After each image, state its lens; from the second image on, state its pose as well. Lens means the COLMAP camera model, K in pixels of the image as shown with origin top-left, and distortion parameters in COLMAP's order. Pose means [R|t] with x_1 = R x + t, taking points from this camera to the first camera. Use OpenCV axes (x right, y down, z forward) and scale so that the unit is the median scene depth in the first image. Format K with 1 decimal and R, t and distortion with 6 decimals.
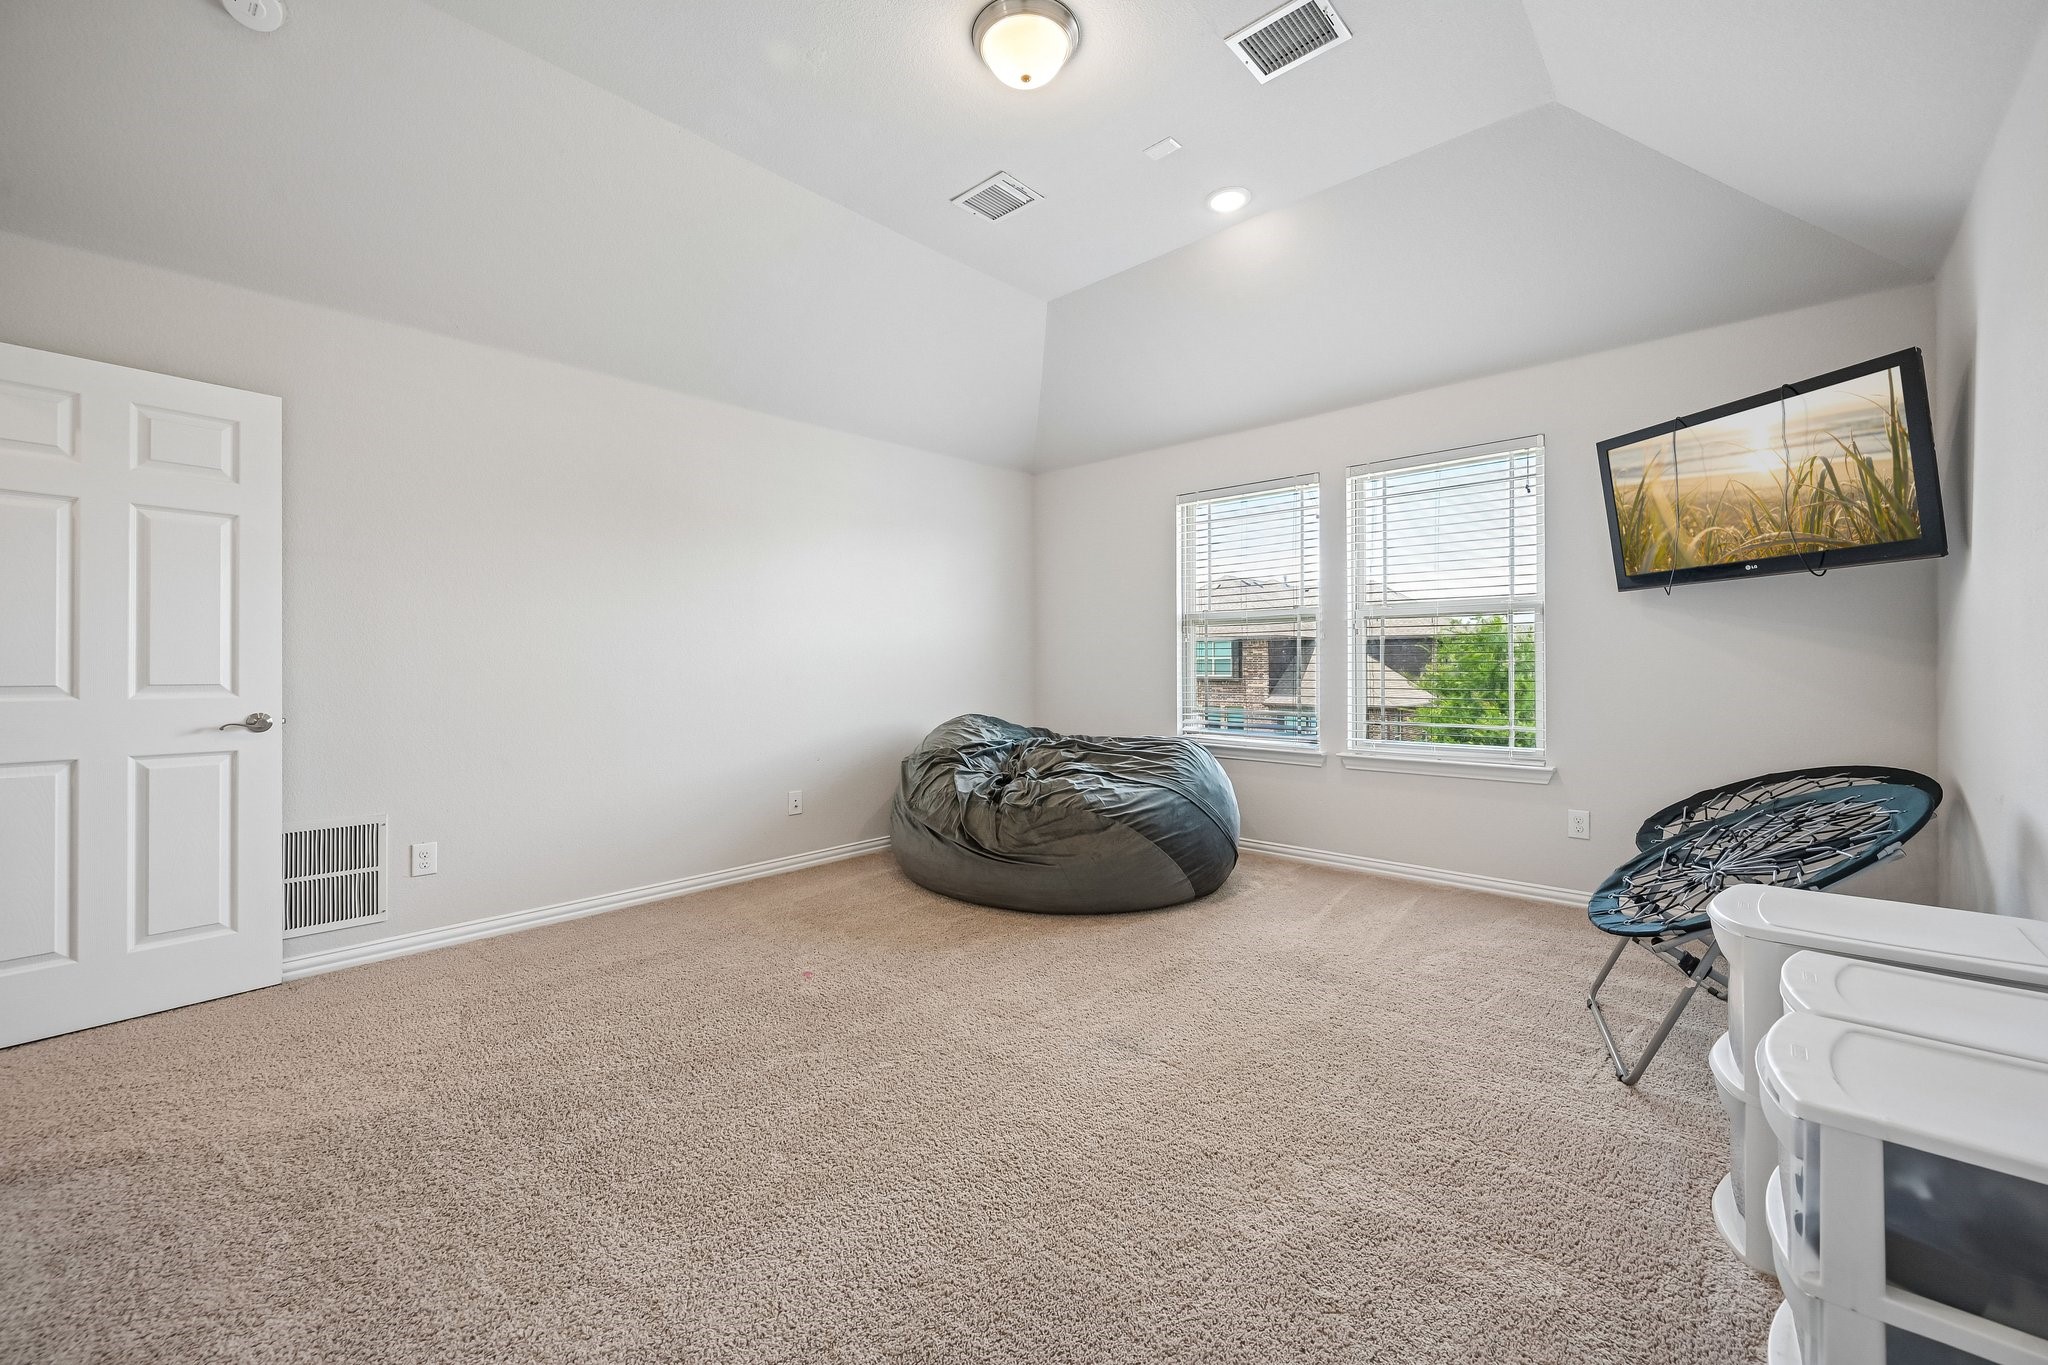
lens RADIAL K [[813.4, 0, 1030.9], [0, 813.4, 673.8], [0, 0, 1]] dist [-0.000278, -0.000068]
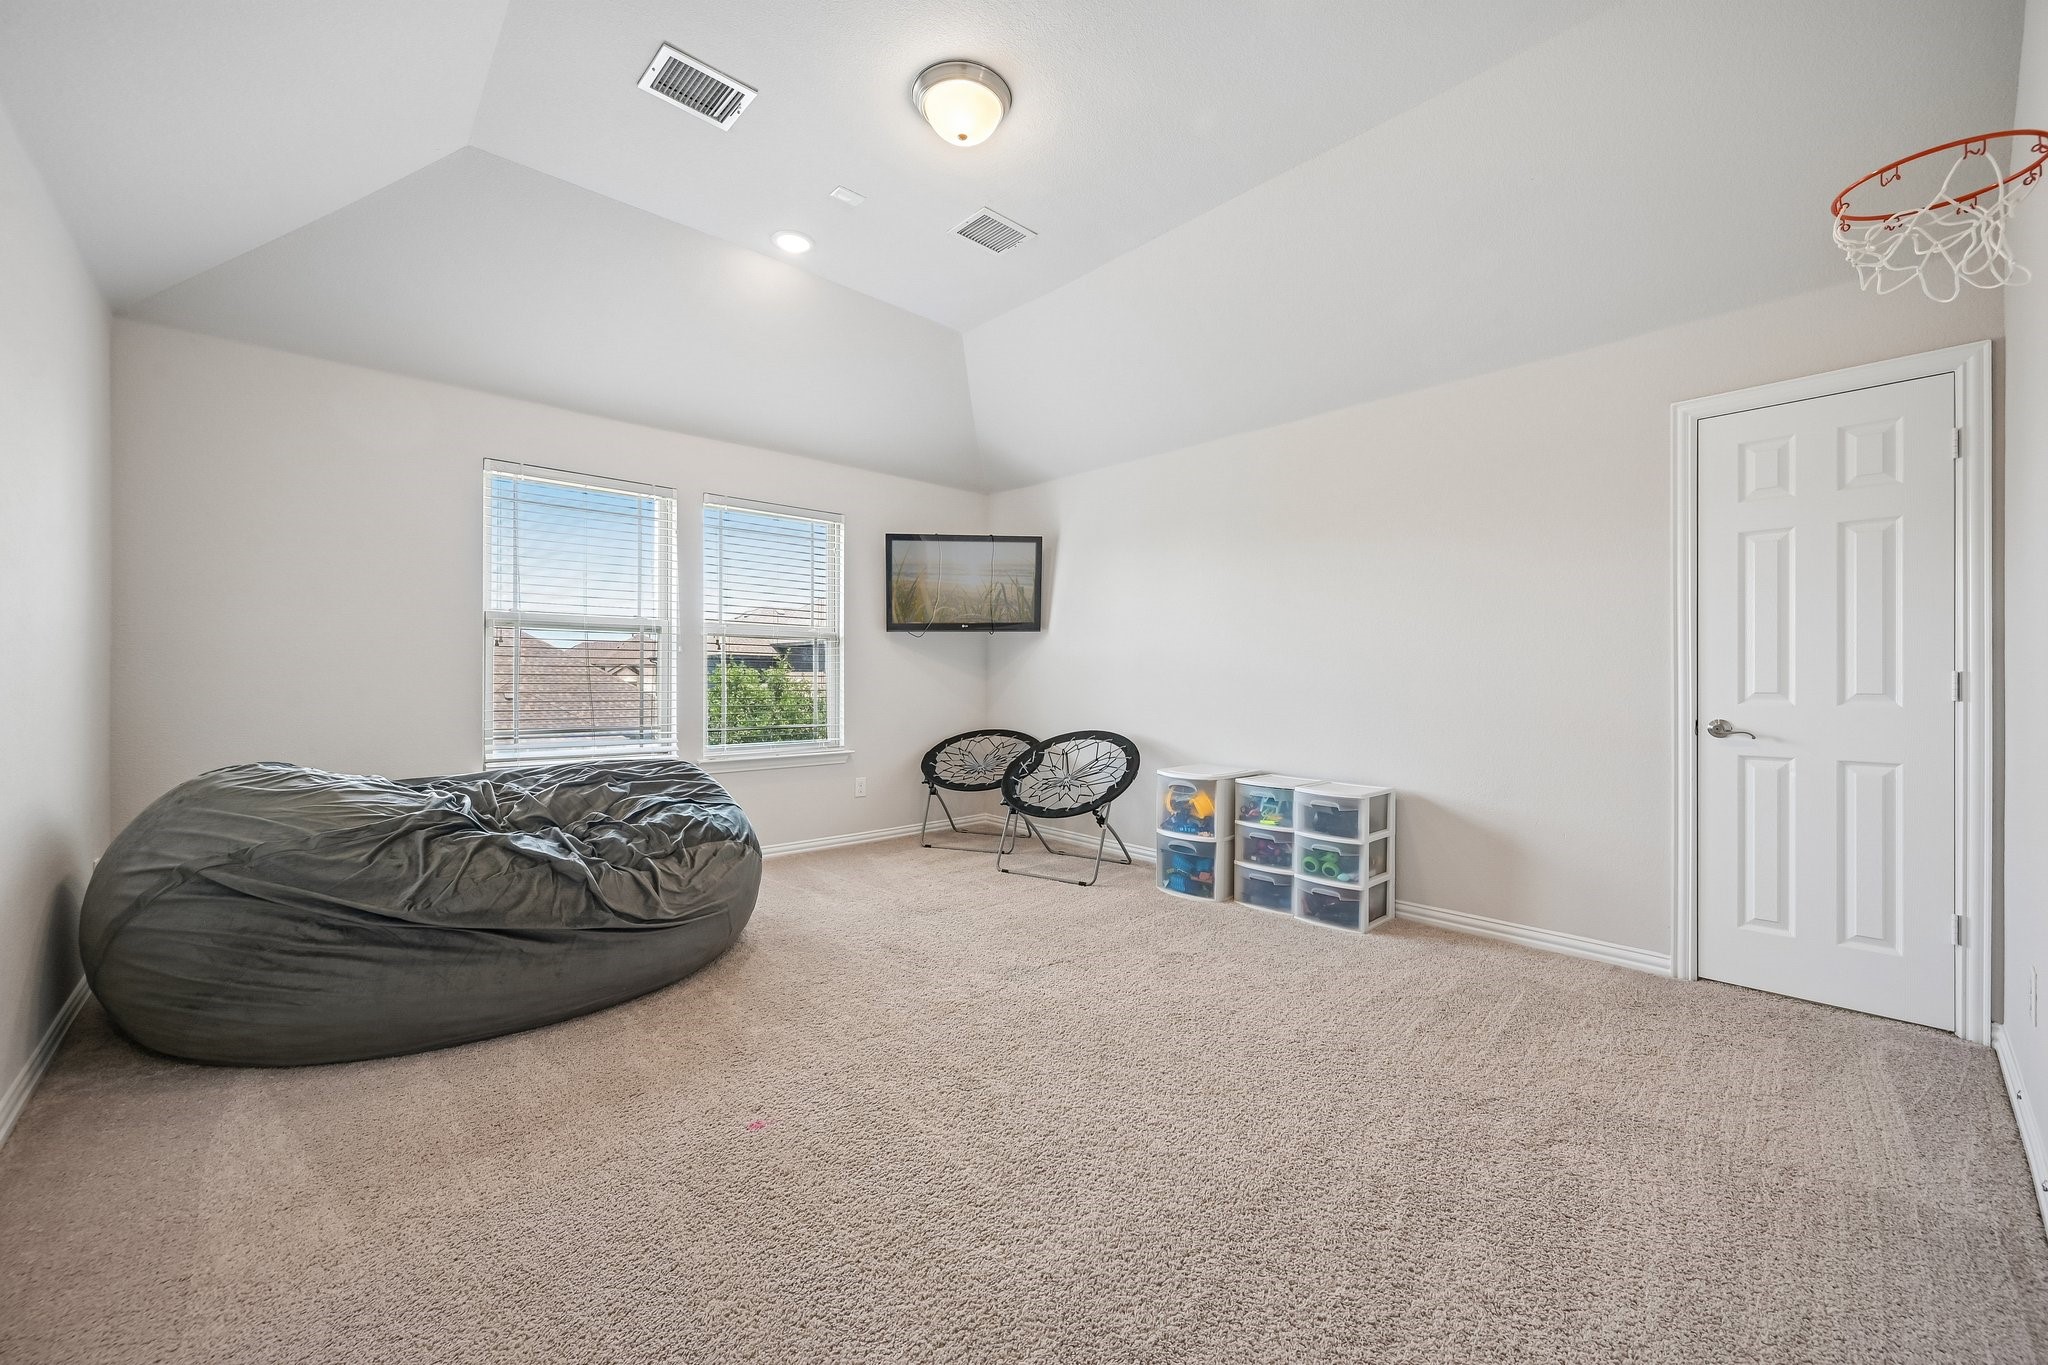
lens RADIAL K [[813.4, 0, 1030.9], [0, 813.4, 673.8], [0, 0, 1]] dist [-0.000278, -0.000068]
pose [[0.070534, 0.017049, 0.997364, -0.800090], [0.009214, 0.999800, -0.017742, 0.008432], [-0.997467, 0.010441, 0.070363, 0.620646]]
